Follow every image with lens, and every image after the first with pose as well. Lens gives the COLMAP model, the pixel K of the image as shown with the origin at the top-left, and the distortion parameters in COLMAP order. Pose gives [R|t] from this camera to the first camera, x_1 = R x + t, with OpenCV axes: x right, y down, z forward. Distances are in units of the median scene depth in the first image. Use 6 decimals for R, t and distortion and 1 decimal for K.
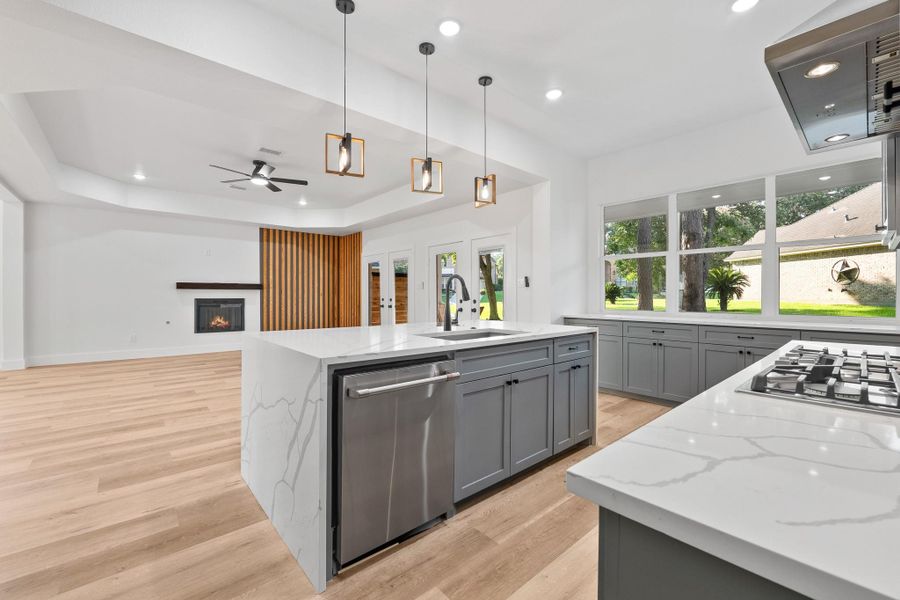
lens RADIAL K [[372.9, 0, 446.6], [0, 372.9, 296.8], [0, 0, 1]] dist [-0.002153, -0.000112]
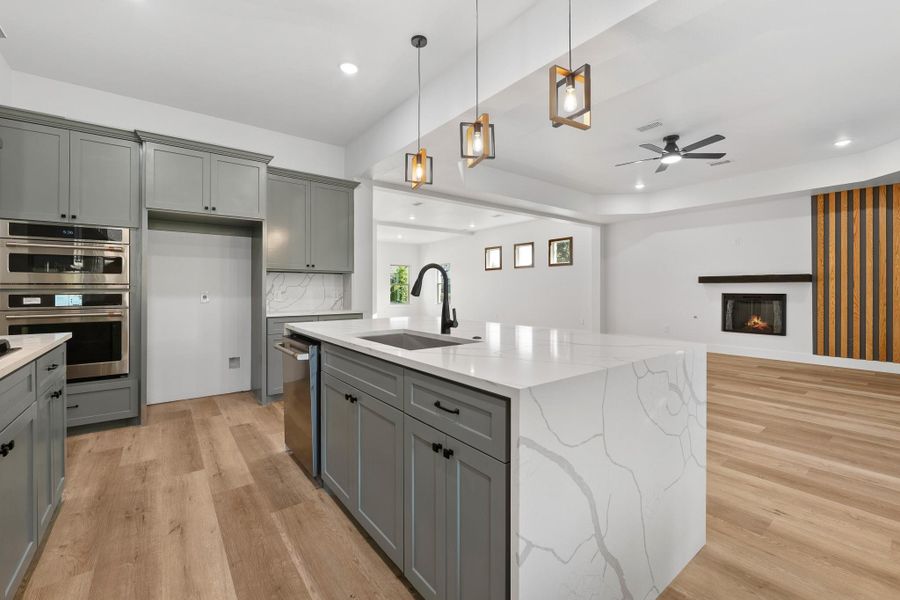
lens RADIAL K [[379.3, 0, 446.8], [0, 379.3, 287.9], [0, 0, 1]] dist [-0.007152, -0.000028]
pose [[-0.063524, -0.003077, -0.997976, 0.370190], [-0.006232, 0.999977, -0.002687, -0.002313], [0.997961, 0.006049, -0.063542, 0.477822]]
